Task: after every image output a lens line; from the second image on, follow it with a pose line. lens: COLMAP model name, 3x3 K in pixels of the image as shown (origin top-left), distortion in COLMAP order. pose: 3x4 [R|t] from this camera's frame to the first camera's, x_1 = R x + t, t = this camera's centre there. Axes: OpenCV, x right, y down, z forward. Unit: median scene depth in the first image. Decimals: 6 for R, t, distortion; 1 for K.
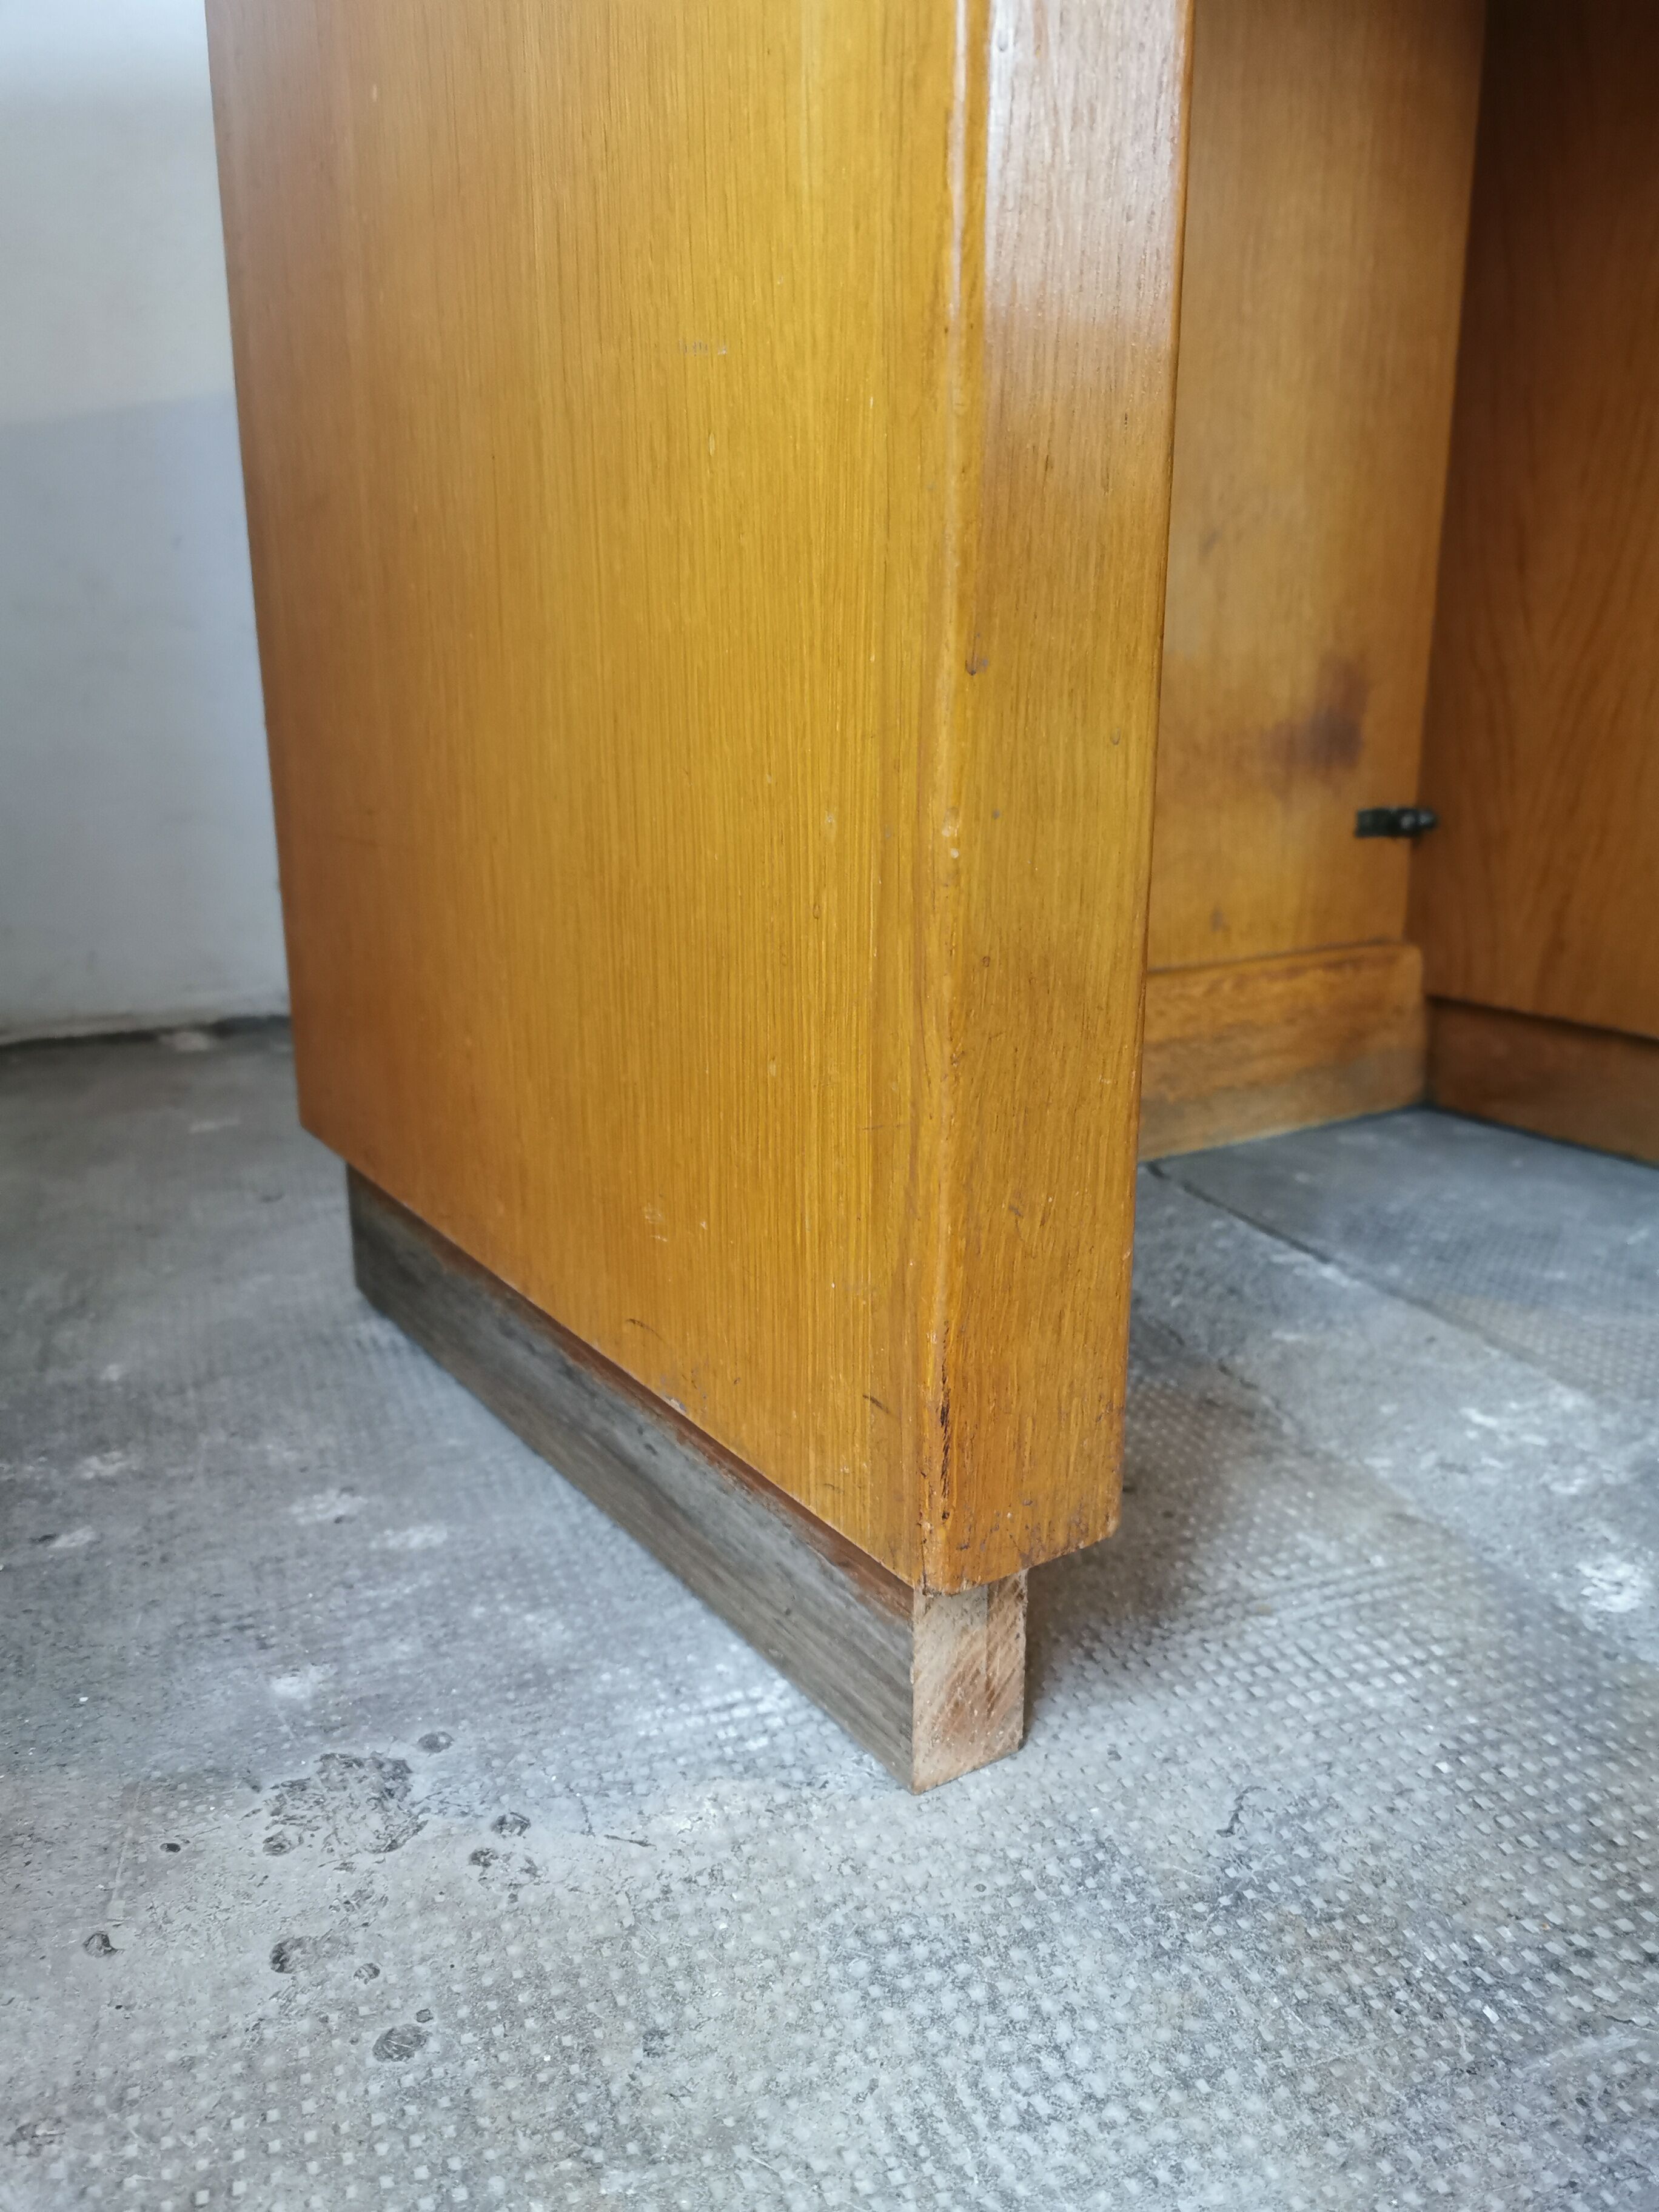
lens RADIAL K [[1726.3, 0, 830.4], [0, 1726.3, 1163.2], [0, 0, 1]] dist [0.060215, -0.089519]
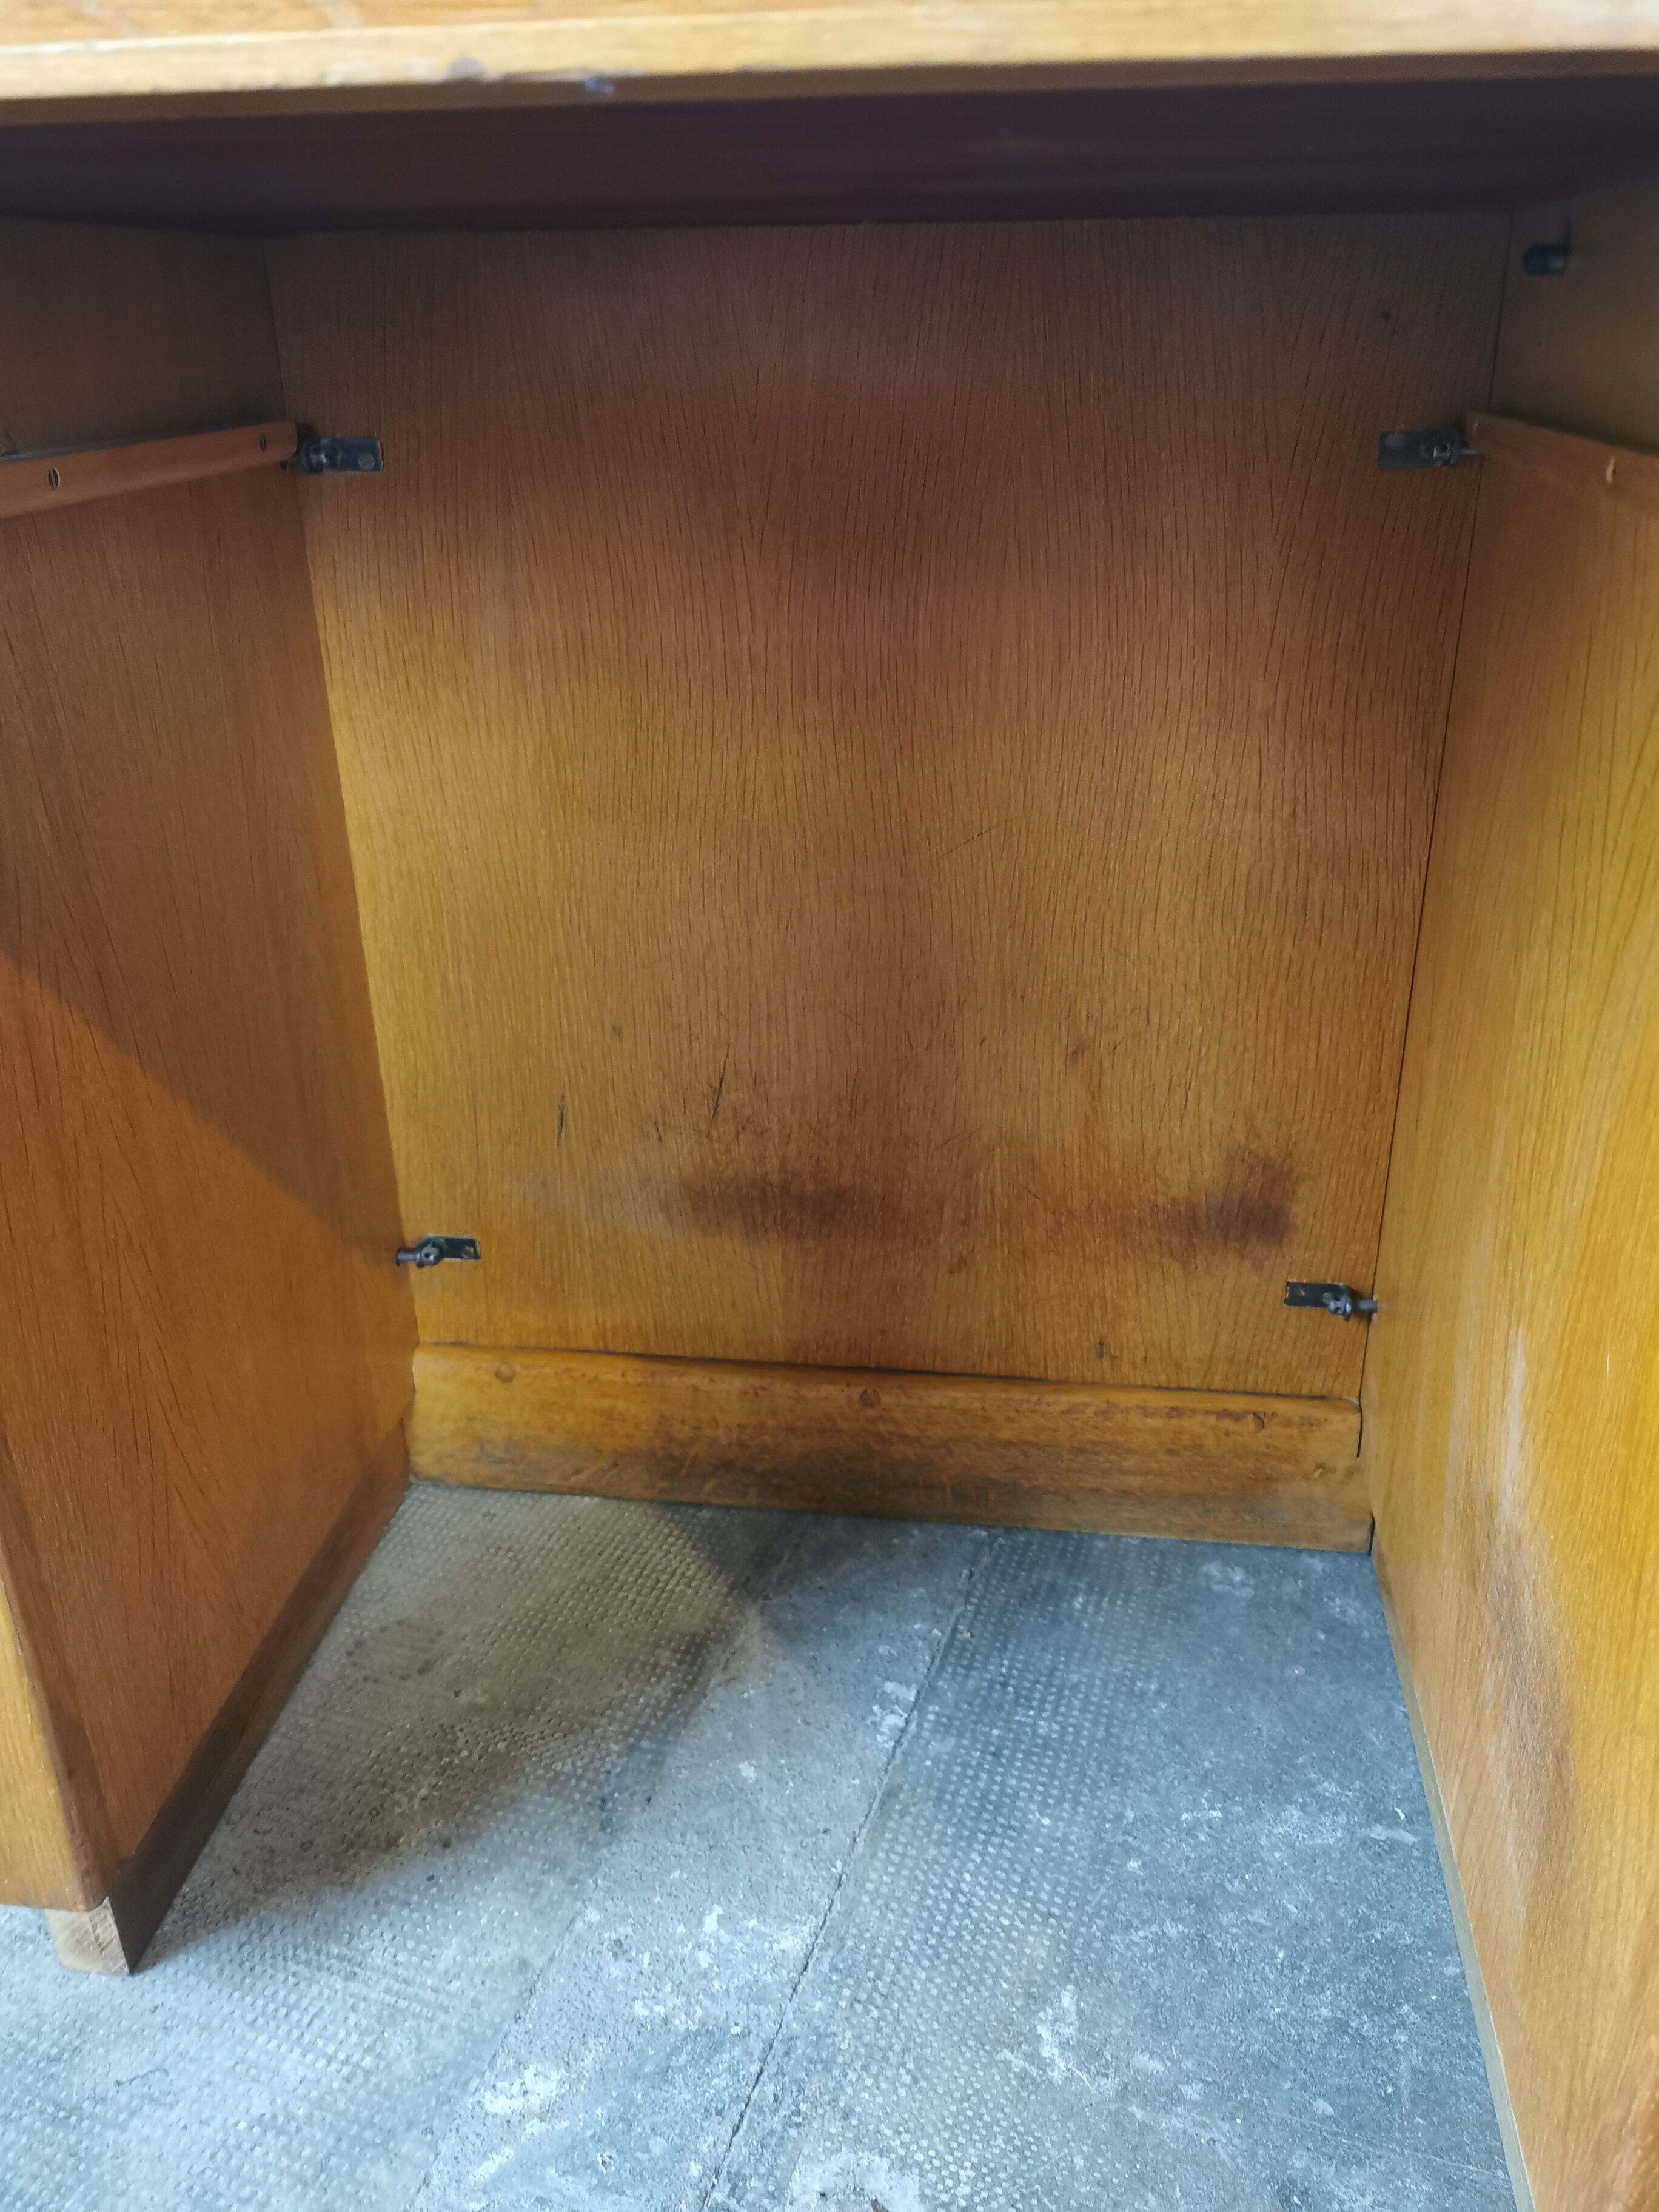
lens RADIAL K [[1726.3, 0, 852.7], [0, 1726.3, 1094.6], [0, 0, 1]] dist [0.060215, -0.089519]
pose [[0.763092, 0.256004, -0.593424, 1.456910], [-0.171637, 0.965505, 0.195810, -0.989455], [0.623082, -0.047568, 0.780709, 0.090427]]
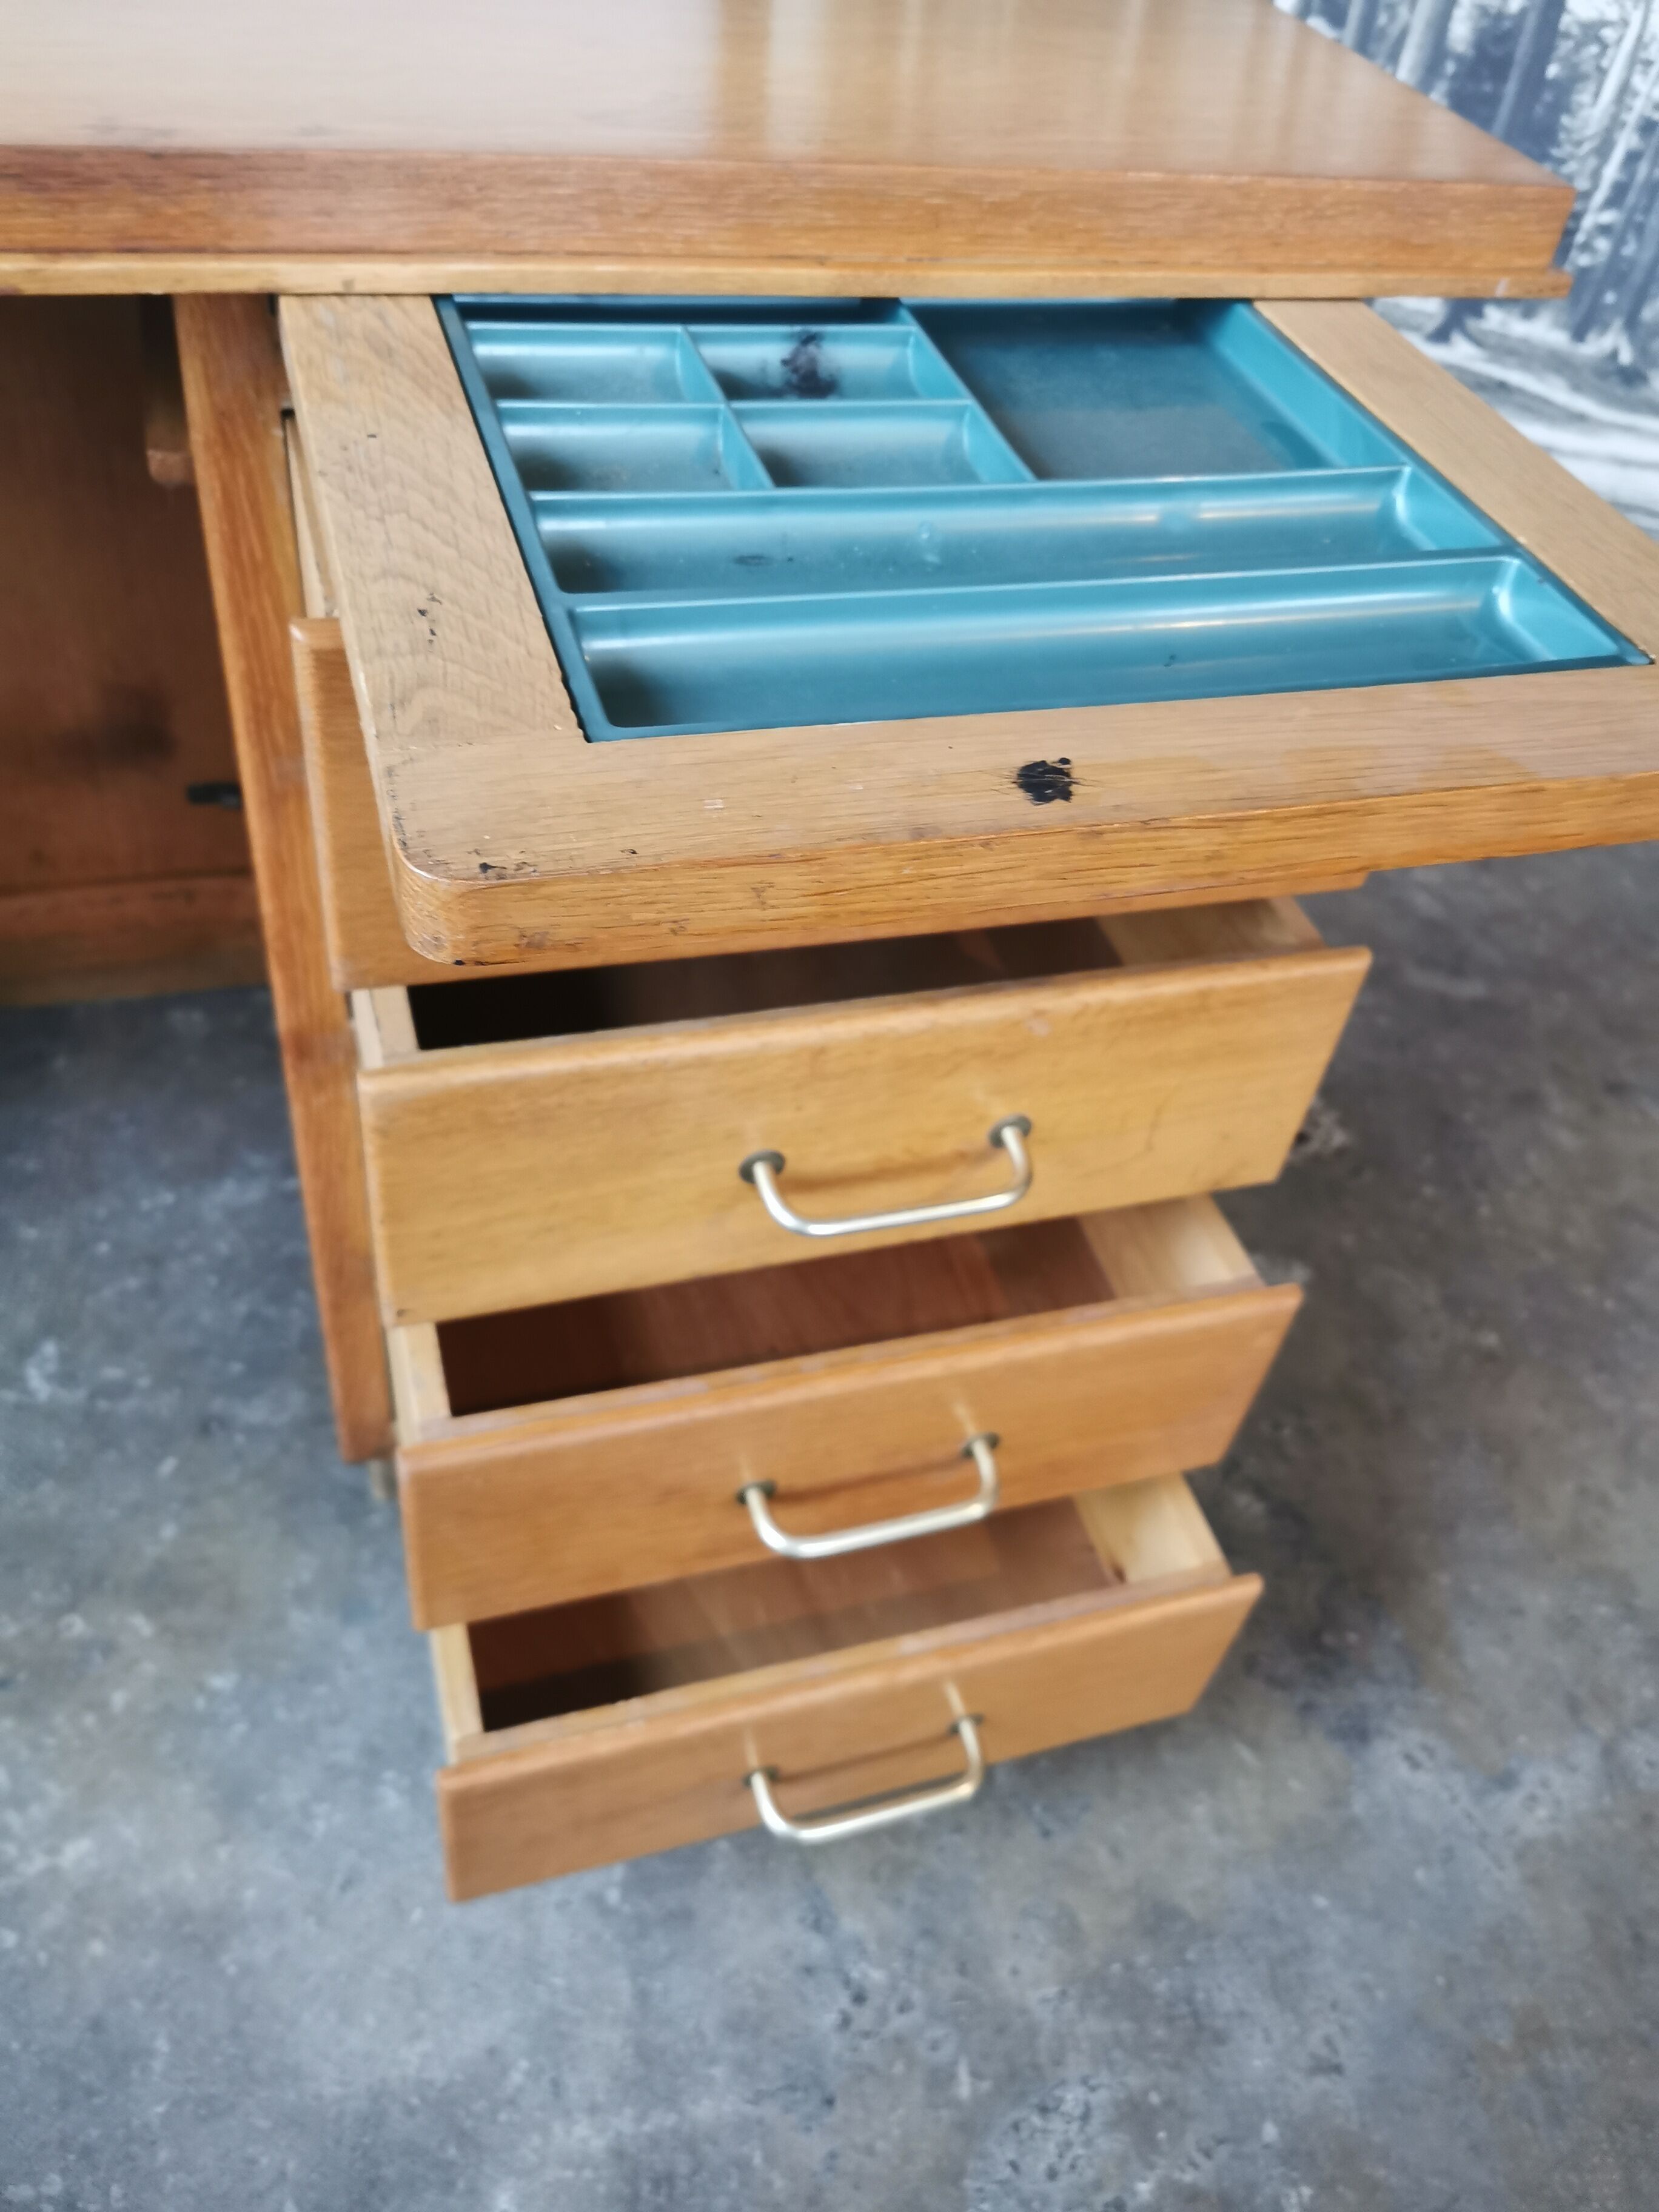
lens RADIAL K [[1726.3, 0, 858.7], [0, 1726.3, 1099.0], [0, 0, 1]] dist [0.060215, -0.089519]
pose [[0.955972, 0.269713, -0.115641, 2.073447], [-0.187237, 0.864022, 0.467342, -1.456201], [0.225964, -0.425114, 0.876481, -0.188866]]
